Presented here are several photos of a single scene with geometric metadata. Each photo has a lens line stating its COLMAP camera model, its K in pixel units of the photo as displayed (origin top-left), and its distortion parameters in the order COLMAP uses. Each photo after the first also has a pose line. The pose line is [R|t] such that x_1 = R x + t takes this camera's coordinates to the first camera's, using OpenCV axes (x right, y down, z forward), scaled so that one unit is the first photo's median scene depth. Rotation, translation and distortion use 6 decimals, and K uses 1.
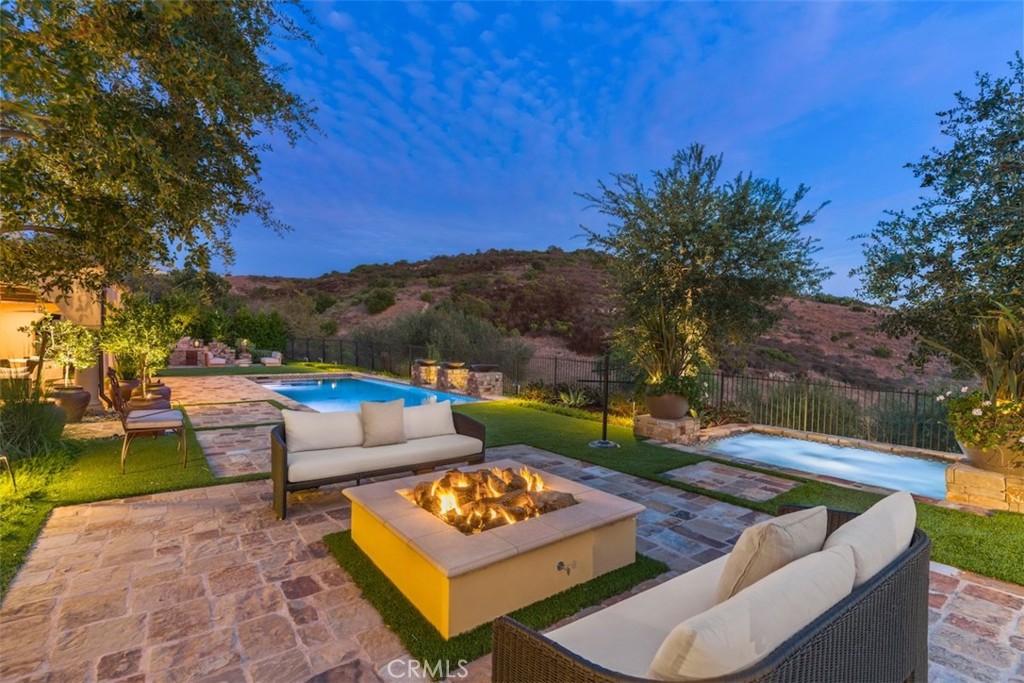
lens RADIAL K [[462.7, 0, 513.0], [0, 462.7, 342.2], [0, 0, 1]] dist [-0.001593, -0.000213]
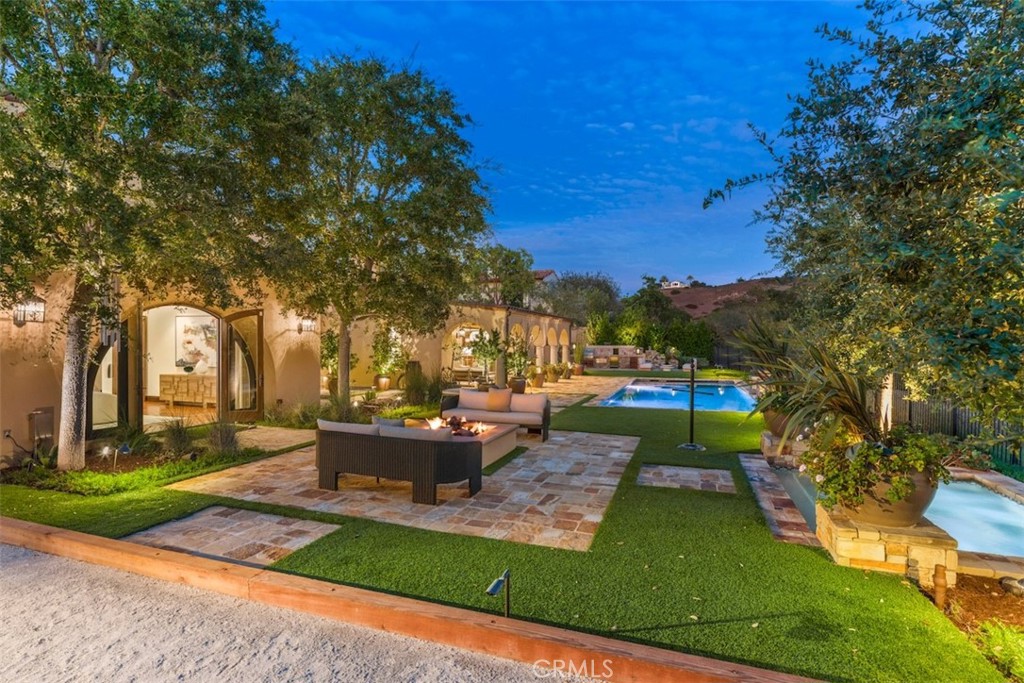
lens RADIAL K [[489.2, 0, 511.8], [0, 489.2, 345.2], [0, 0, 1]] dist [0.000225, -0.000002]
pose [[0.558563, -0.008501, -0.829419, 0.216744], [0.004354, 0.999964, -0.007317, -0.004883], [0.829451, 0.000476, 0.558580, -0.007796]]
